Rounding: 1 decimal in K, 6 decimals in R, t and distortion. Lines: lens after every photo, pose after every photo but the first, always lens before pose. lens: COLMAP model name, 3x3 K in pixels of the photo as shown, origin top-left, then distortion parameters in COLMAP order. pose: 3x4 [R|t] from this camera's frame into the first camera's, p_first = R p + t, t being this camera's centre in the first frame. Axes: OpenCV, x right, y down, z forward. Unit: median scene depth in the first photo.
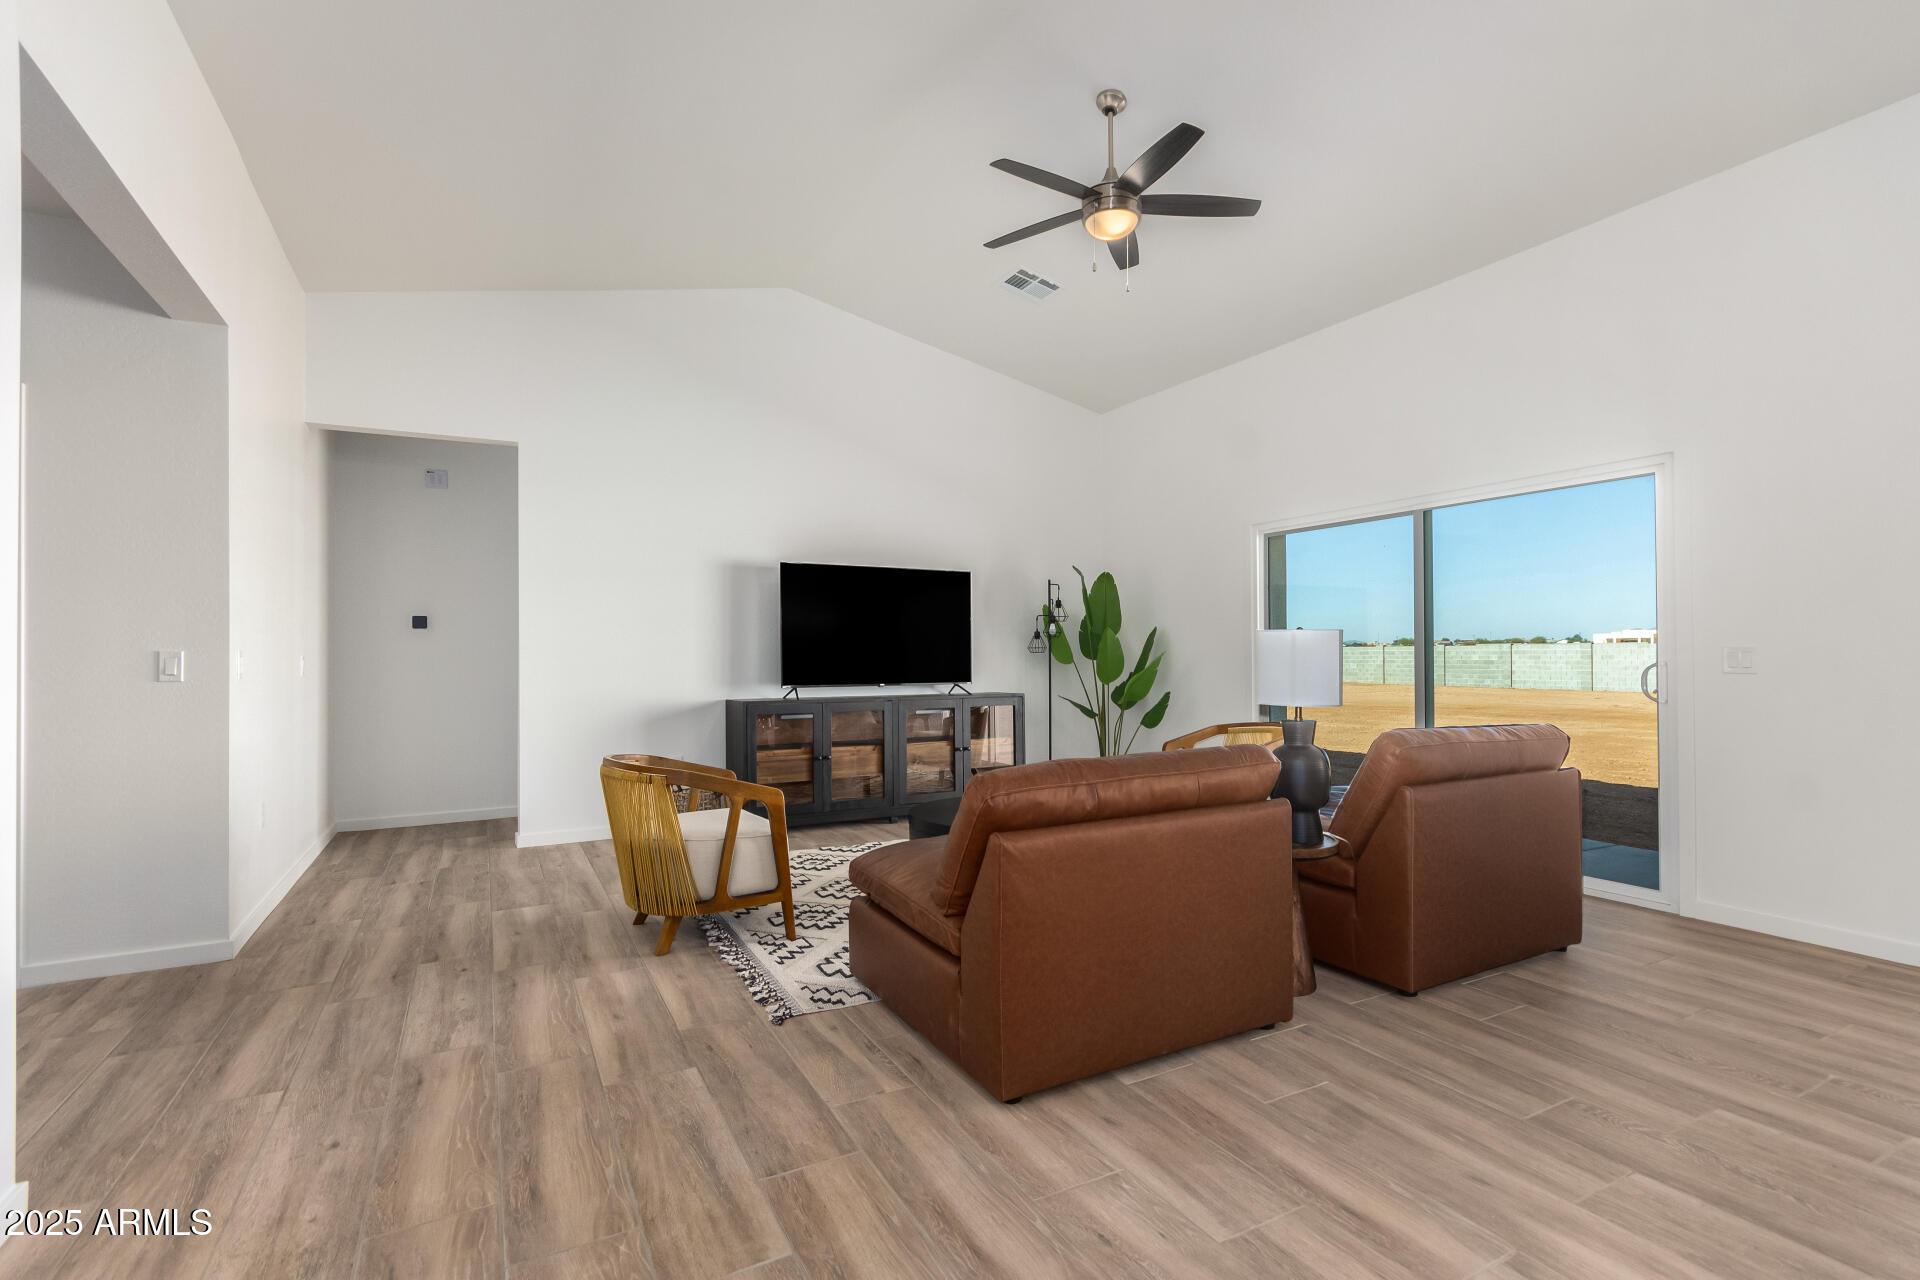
lens RADIAL K [[893.1, 0, 970.5], [0, 893.1, 633.8], [0, 0, 1]] dist [0.002630, 0.001067]
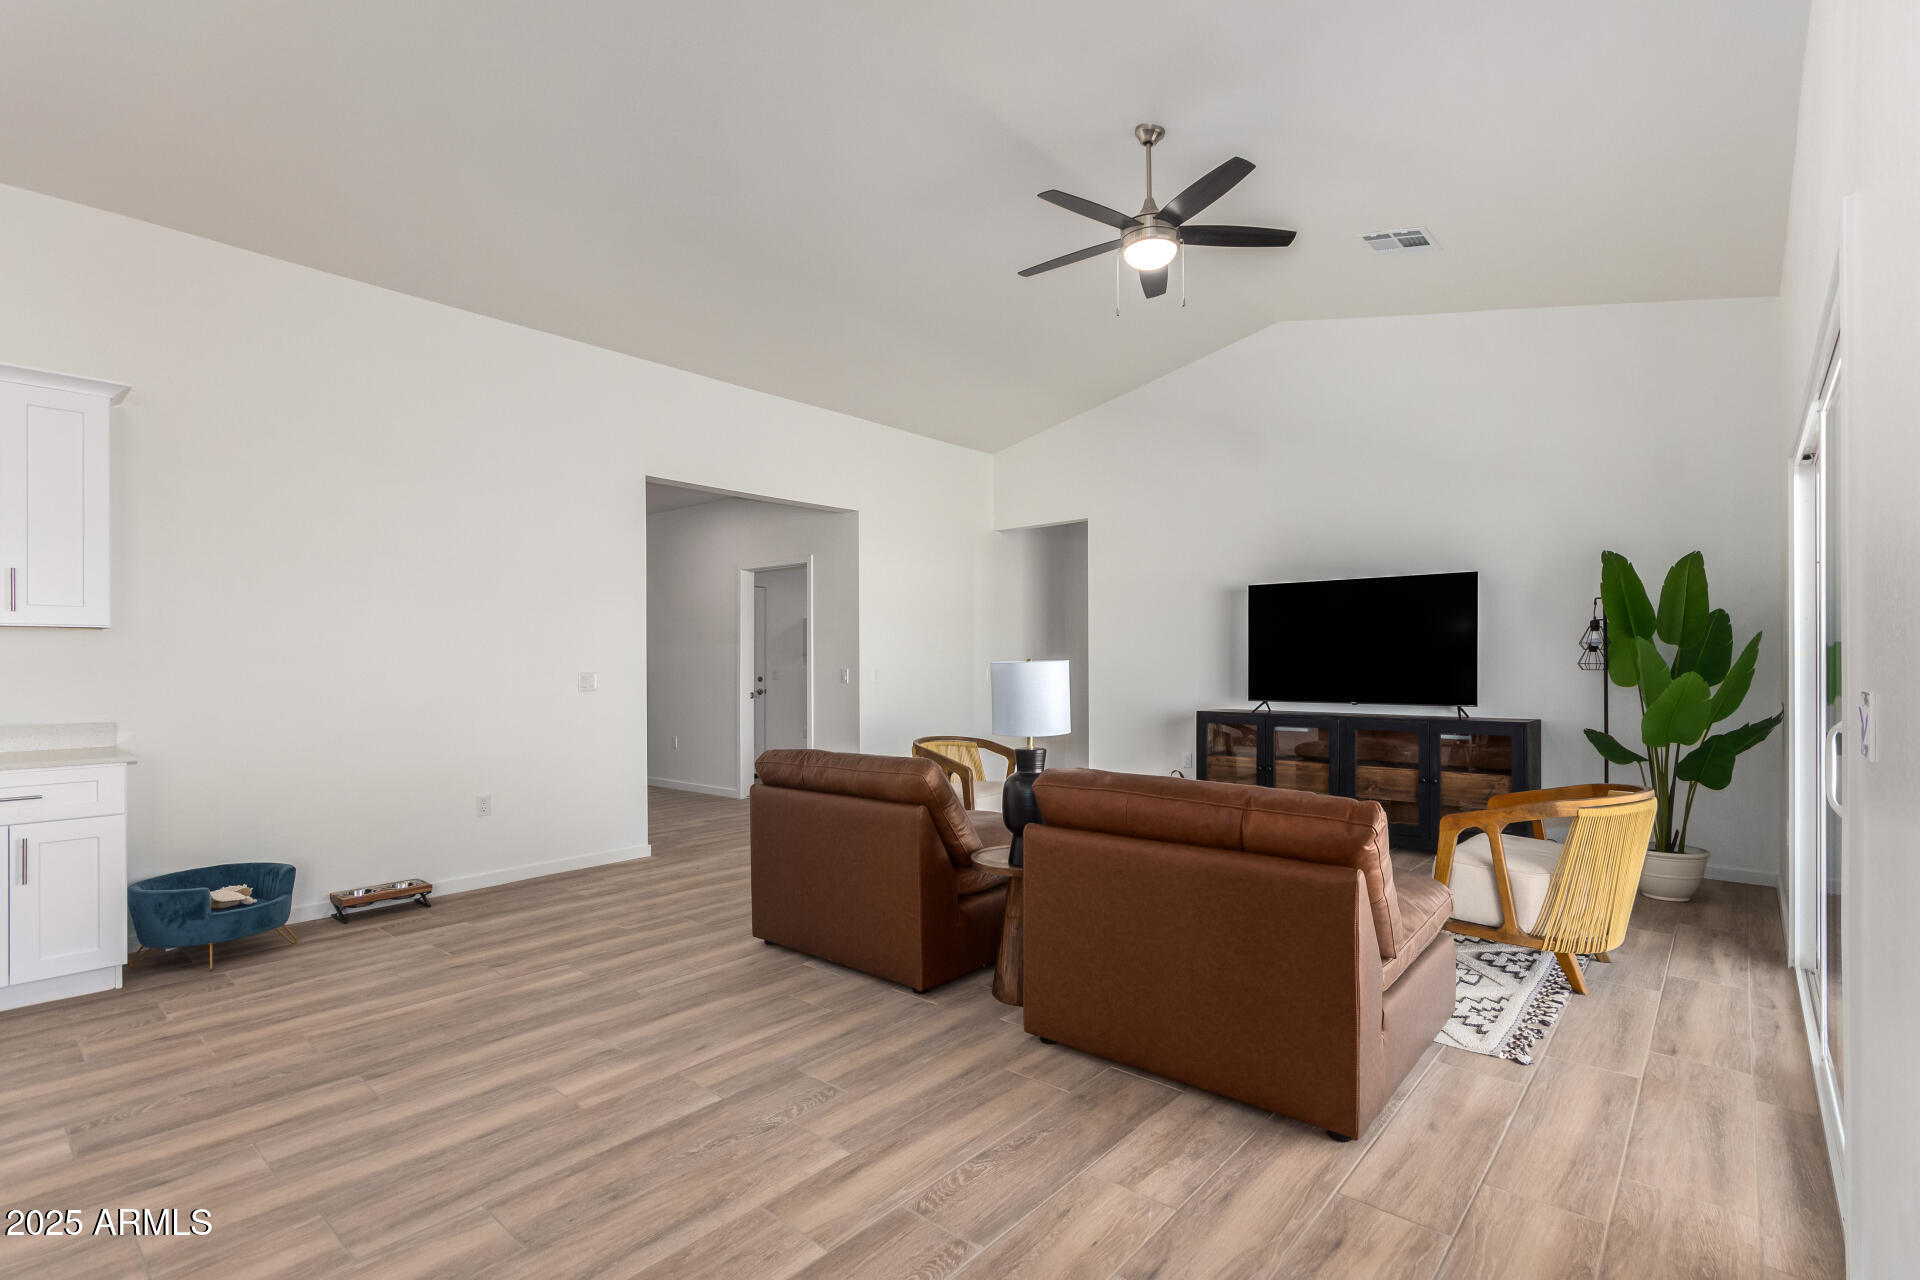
lens RADIAL K [[893.1, 0, 980.7], [0, 893.1, 657.1], [0, 0, 1]] dist [0.002630, 0.001067]
pose [[0.361079, -0.000546, -0.932535, 1.180568], [0.024905, 0.999649, 0.009058, -0.019864], [0.932202, -0.026495, 0.360966, 0.511525]]
